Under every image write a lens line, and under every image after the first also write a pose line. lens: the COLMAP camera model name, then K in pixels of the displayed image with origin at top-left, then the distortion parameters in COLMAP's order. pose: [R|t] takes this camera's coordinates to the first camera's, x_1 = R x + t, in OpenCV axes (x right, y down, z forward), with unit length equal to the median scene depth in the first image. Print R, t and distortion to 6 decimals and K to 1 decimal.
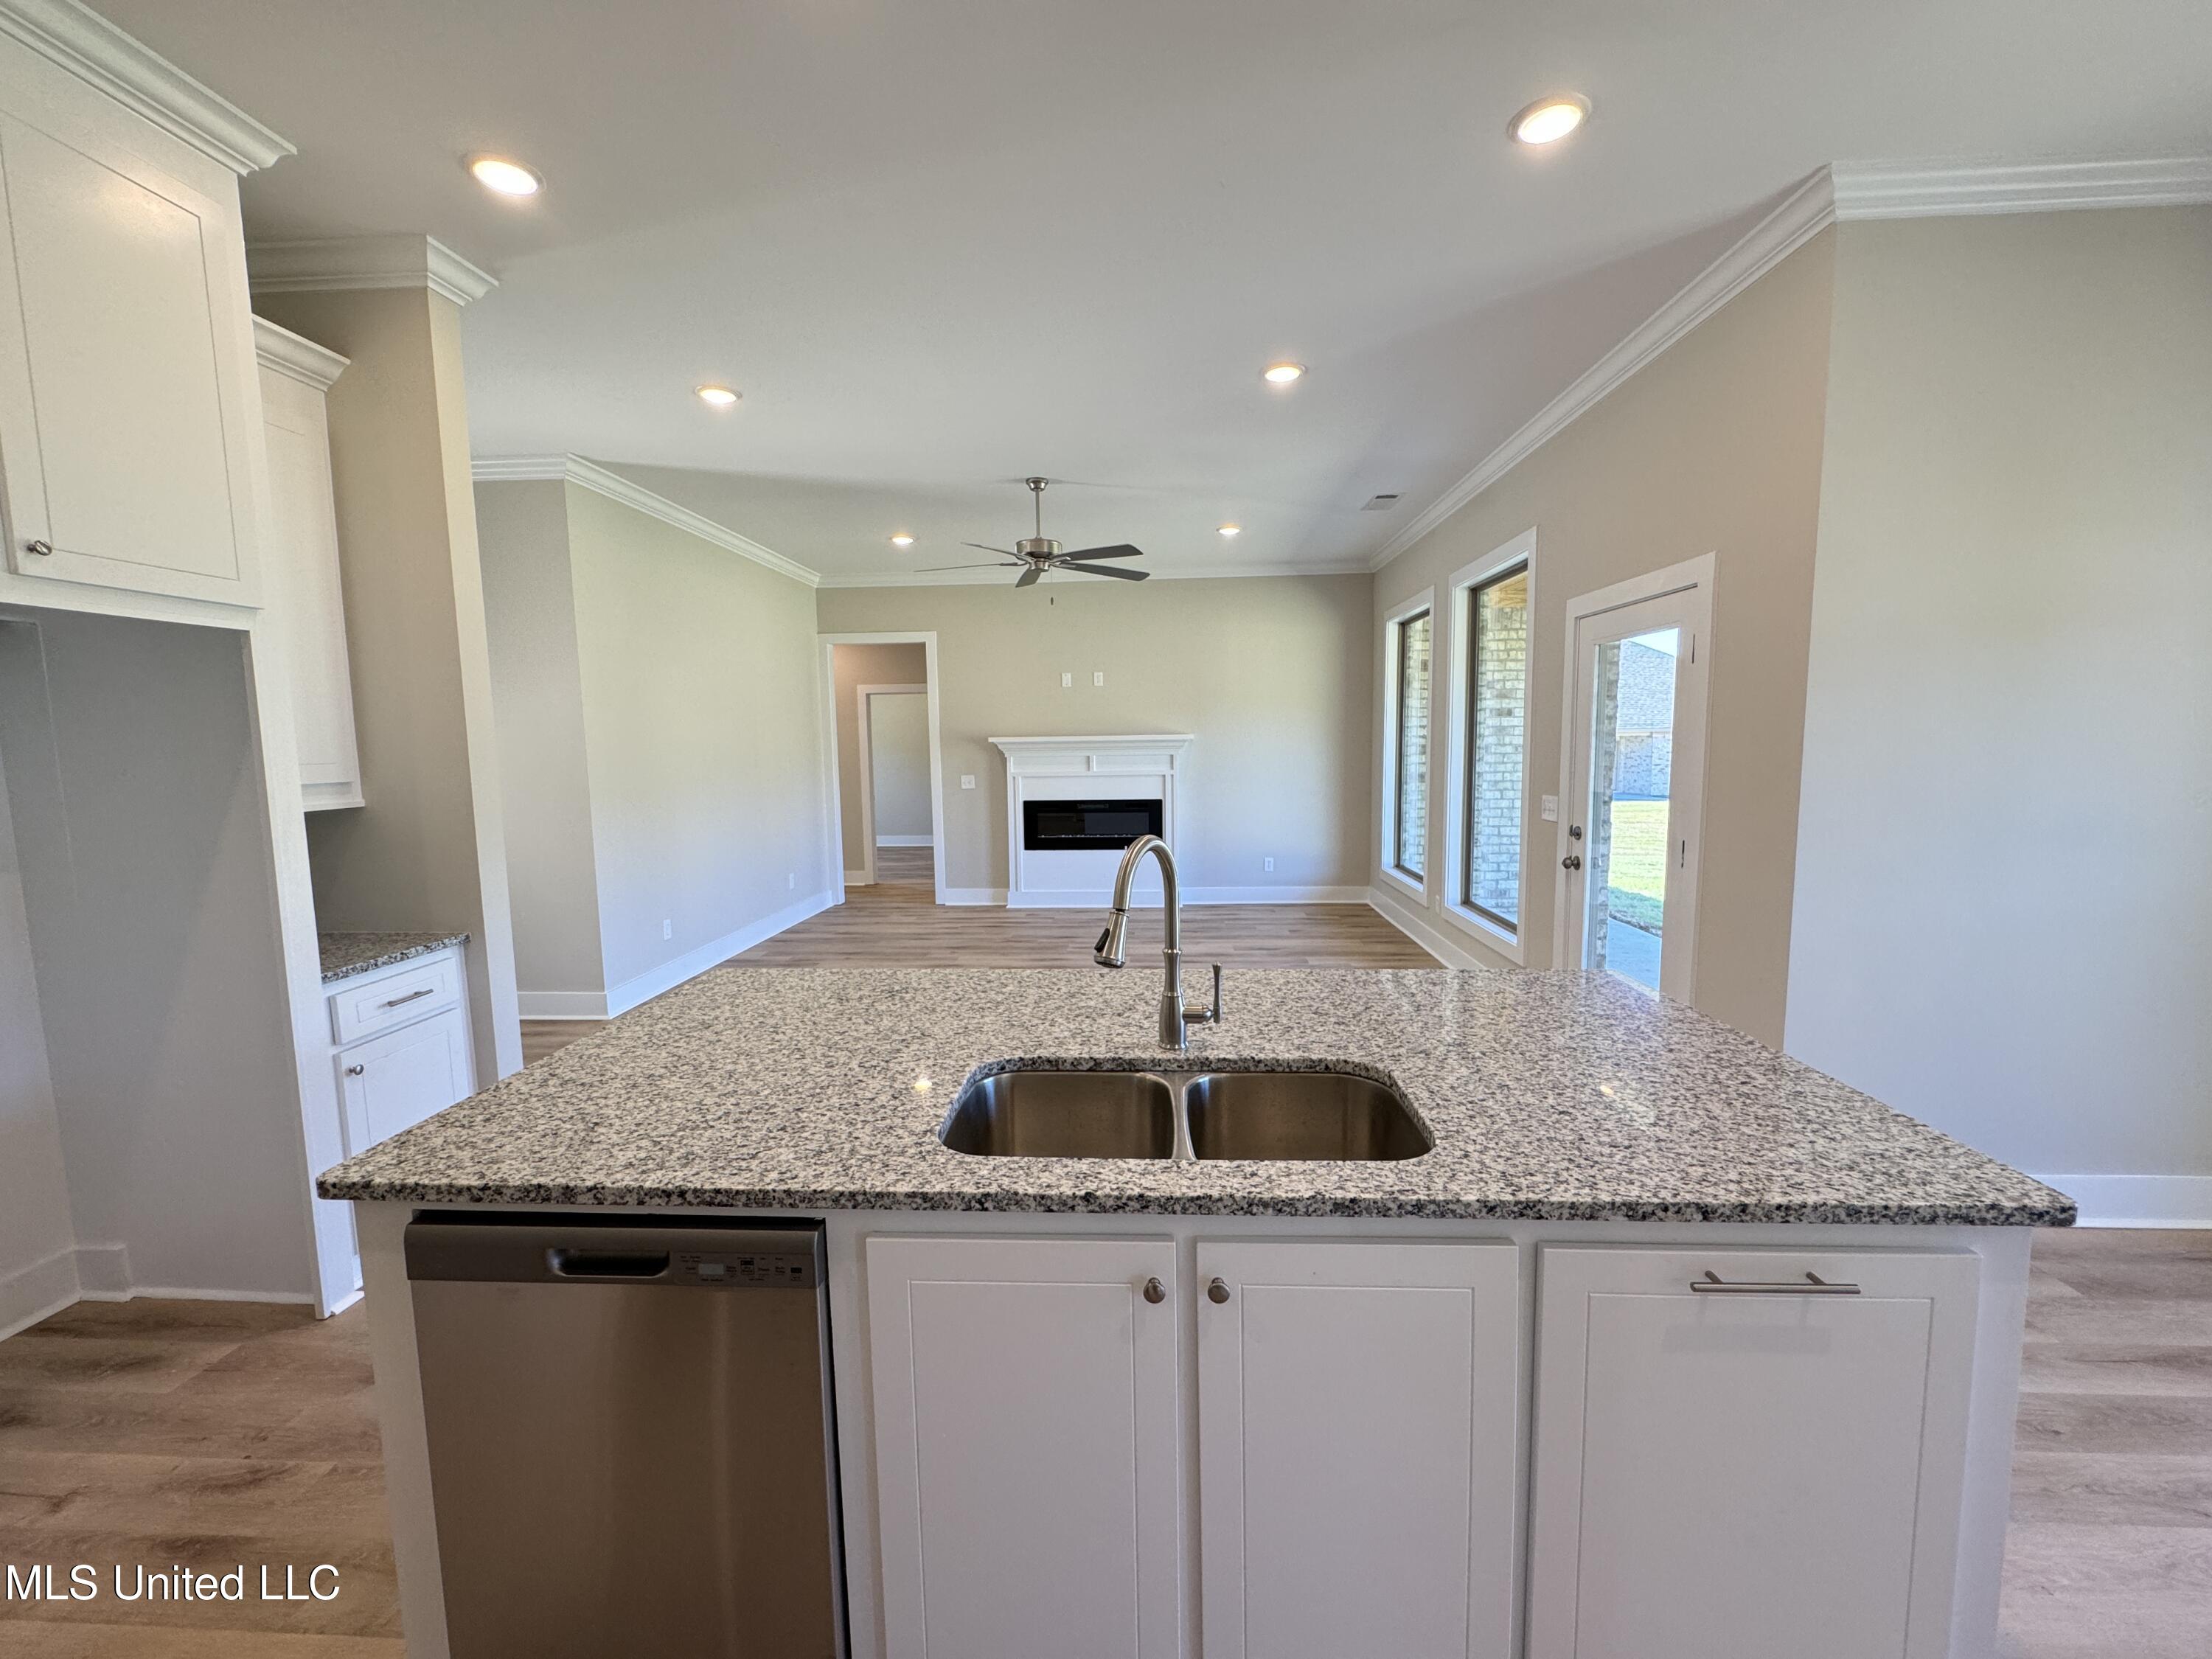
lens RADIAL K [[883.6, 0, 1115.0], [0, 883.6, 828.5], [0, 0, 1]] dist [-0.003758, -0.000214]
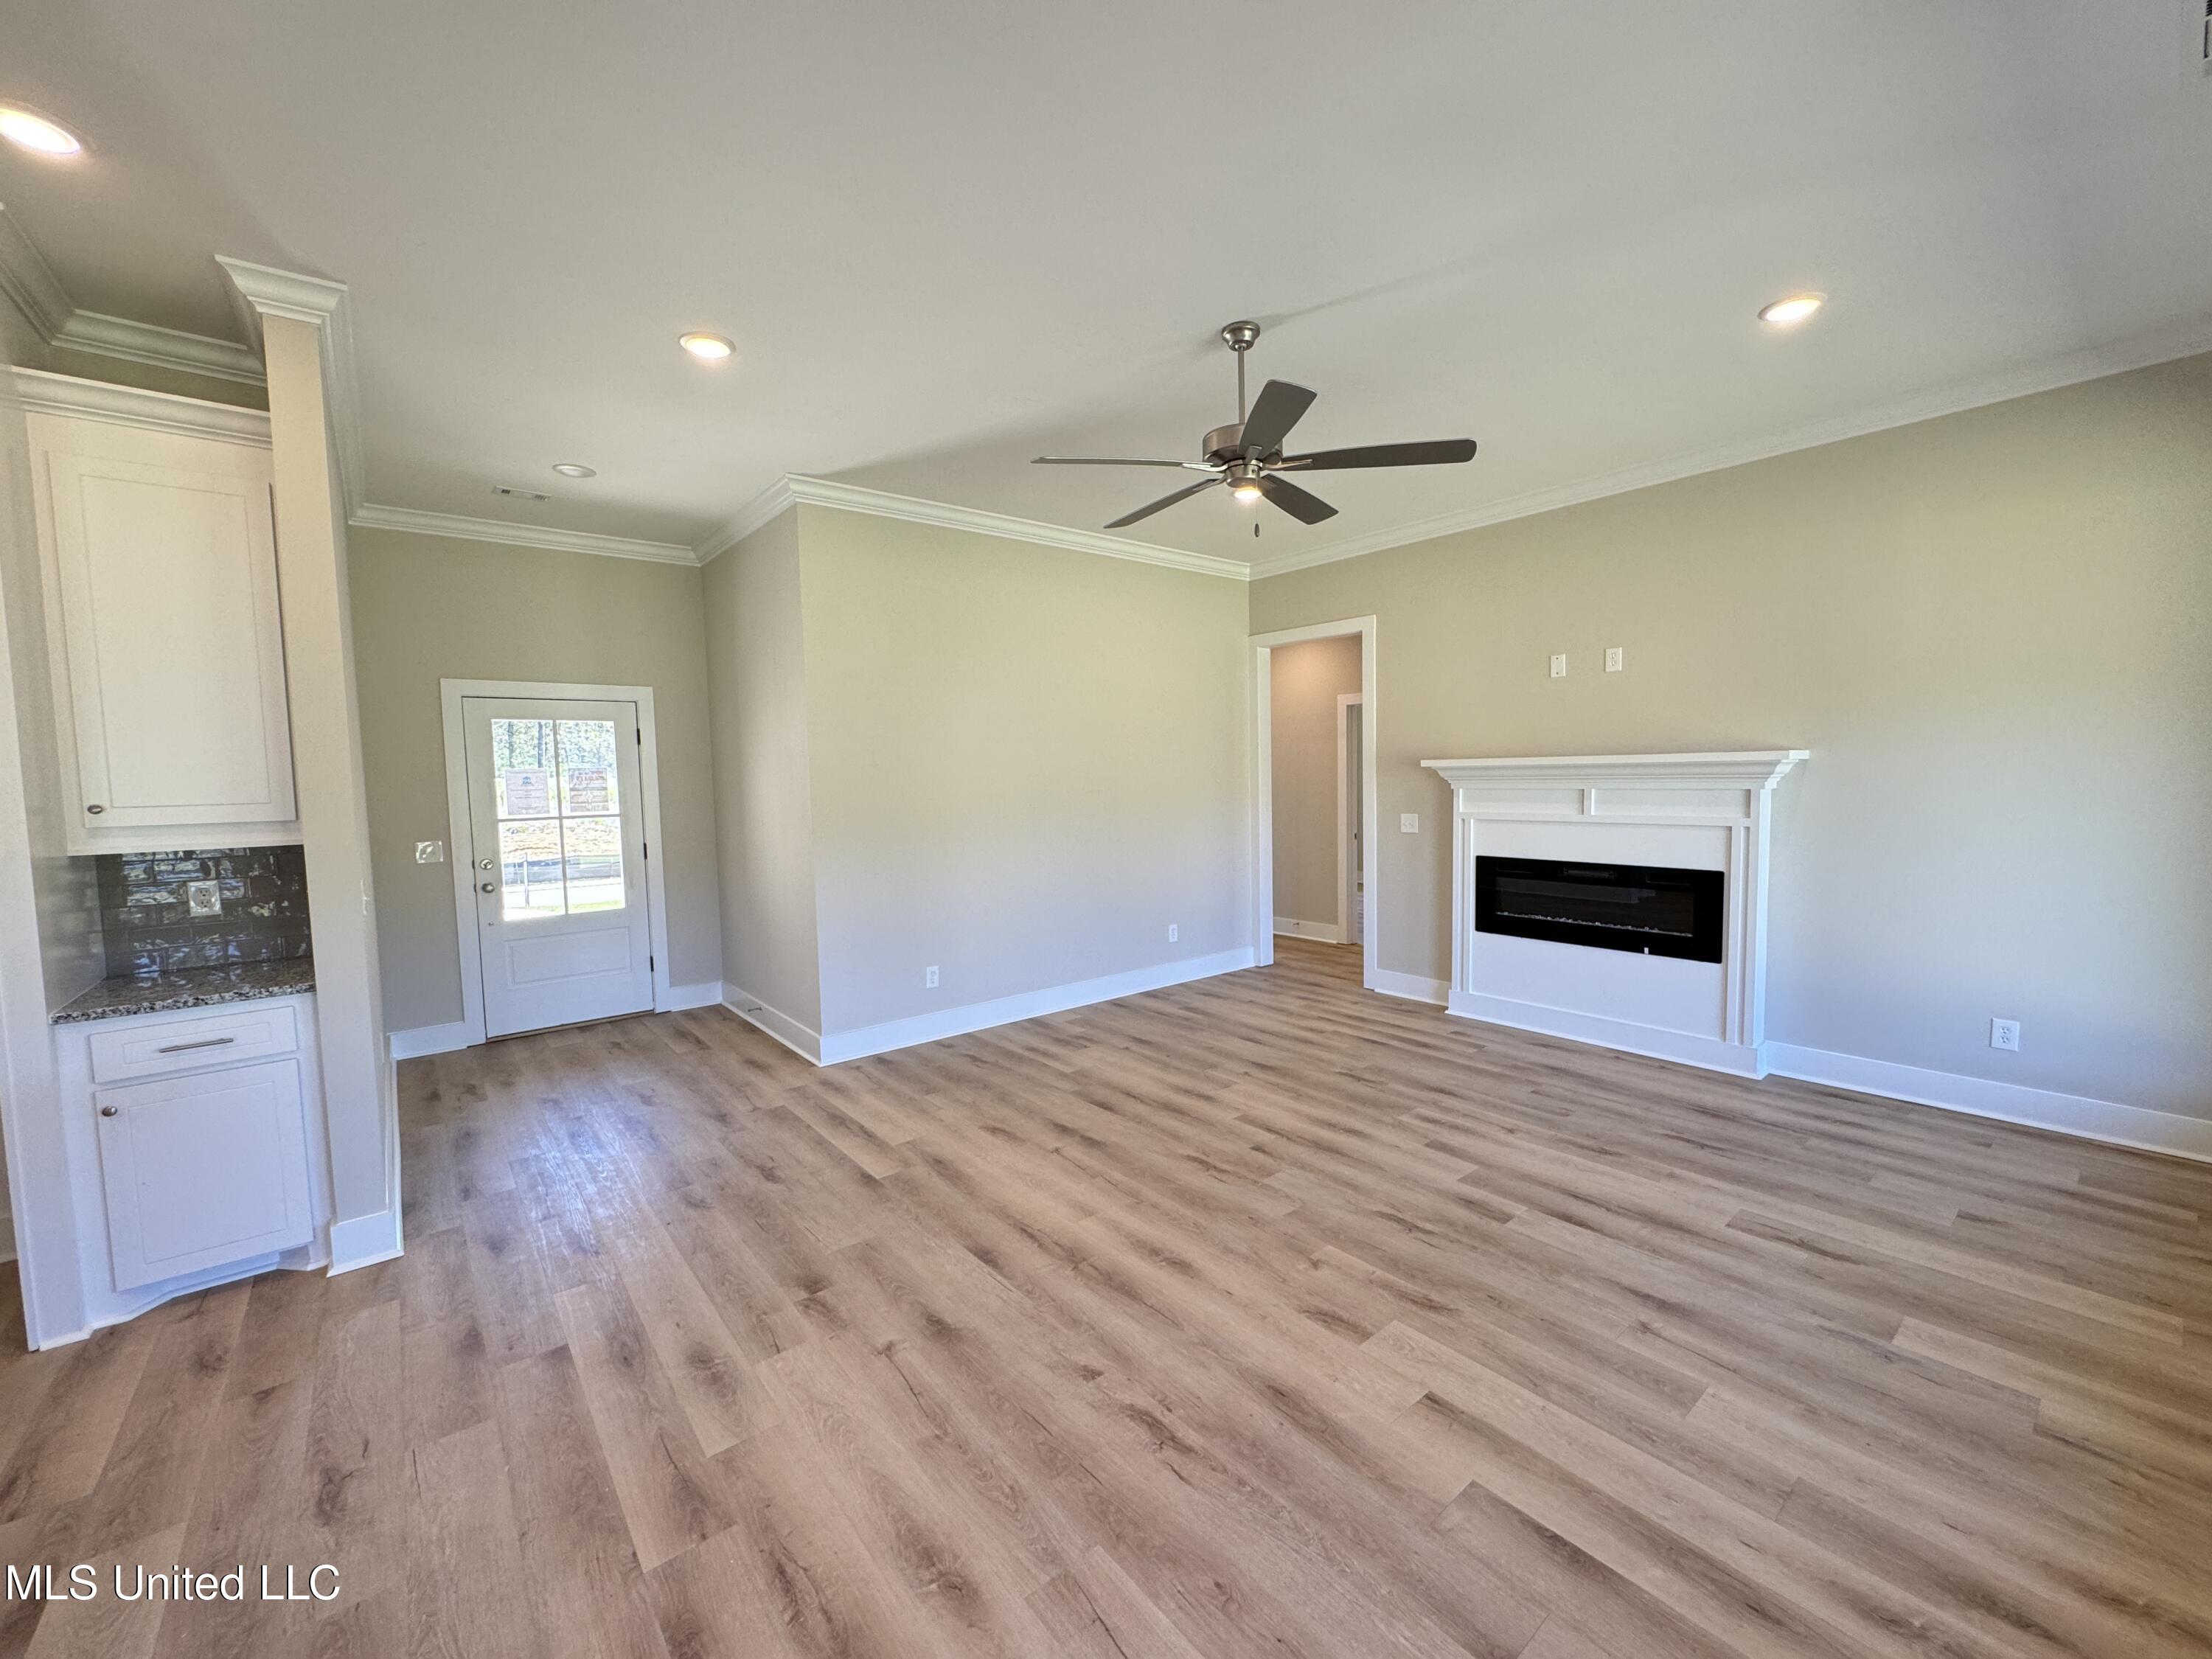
lens RADIAL K [[883.6, 0, 1104.7], [0, 883.6, 826.6], [0, 0, 1]] dist [-0.003758, -0.000214]
pose [[0.672342, 0.046579, -0.738774, 0.194492], [-0.063033, 0.997996, 0.005559, -0.039408], [0.737552, 0.042830, 0.673931, 0.355312]]
